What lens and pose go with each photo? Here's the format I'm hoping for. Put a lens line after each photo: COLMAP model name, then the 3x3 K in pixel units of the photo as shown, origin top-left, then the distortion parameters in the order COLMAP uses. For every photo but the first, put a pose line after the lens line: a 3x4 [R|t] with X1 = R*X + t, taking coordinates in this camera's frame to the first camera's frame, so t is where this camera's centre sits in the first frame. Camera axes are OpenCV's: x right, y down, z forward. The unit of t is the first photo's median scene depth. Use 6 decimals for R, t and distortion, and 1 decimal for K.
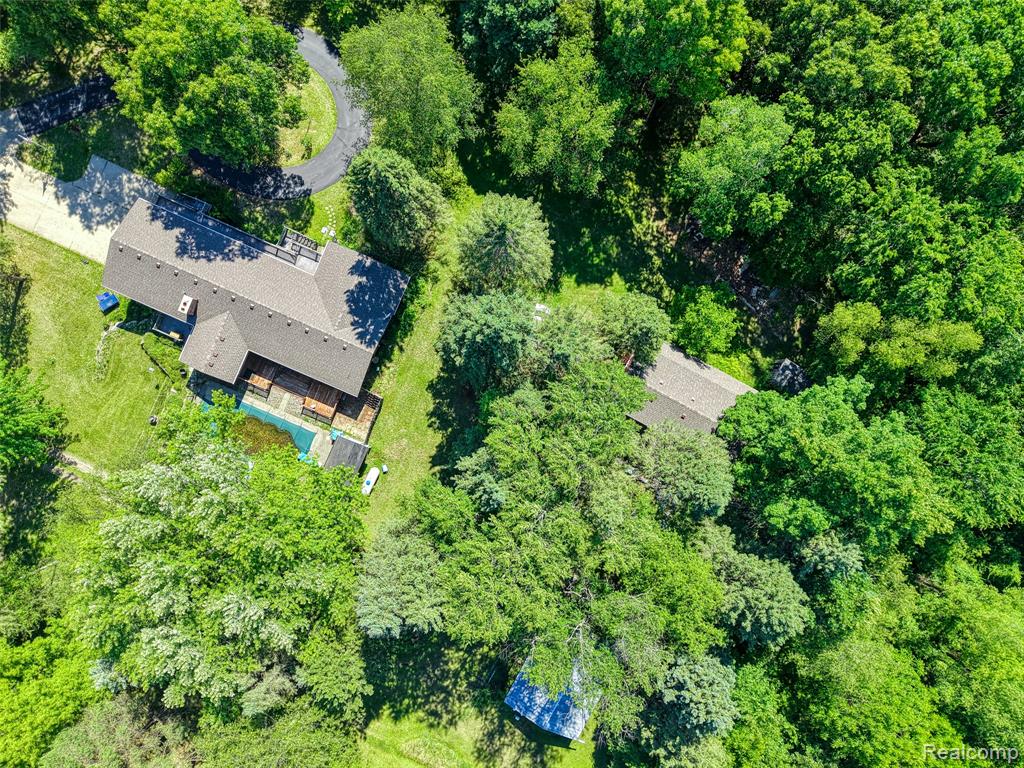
lens RADIAL K [[678.0, 0, 508.6], [0, 678.0, 385.0], [0, 0, 1]] dist [0.030830, -0.028662]
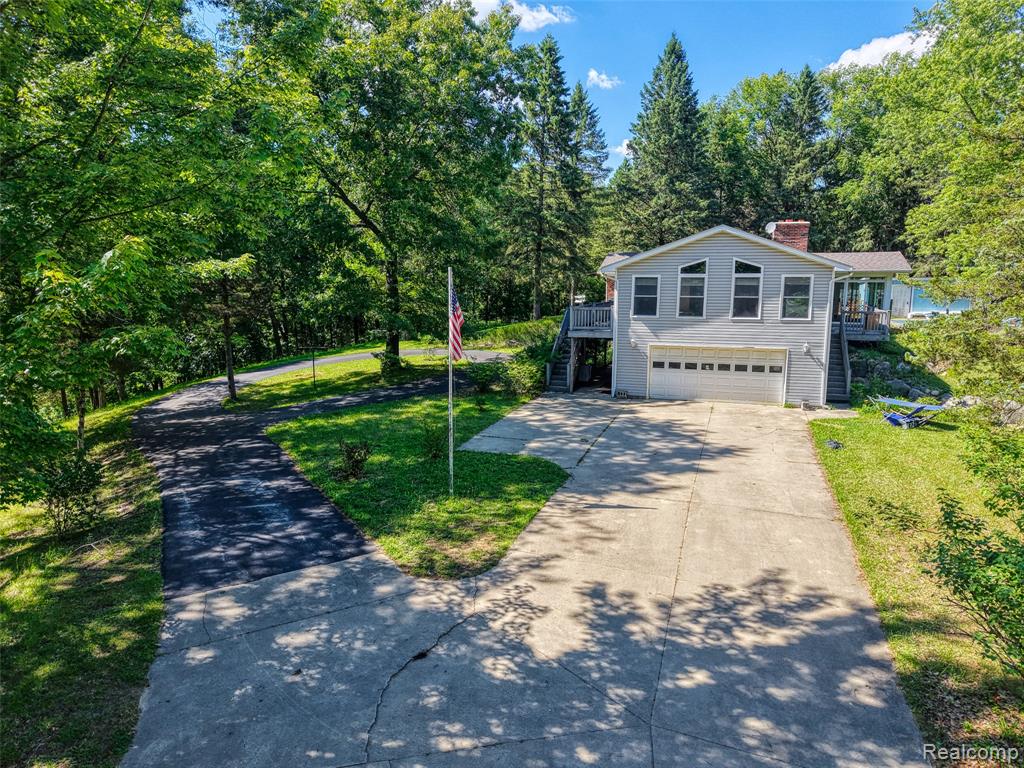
lens RADIAL K [[678.0, 0, 512.6], [0, 678.0, 389.6], [0, 0, 1]] dist [0.030830, -0.028662]
pose [[-0.104111, -0.183902, 0.977415, -0.919365], [0.994560, -0.022422, 0.101719, -0.362372], [0.003209, 0.982689, 0.185236, 0.965643]]
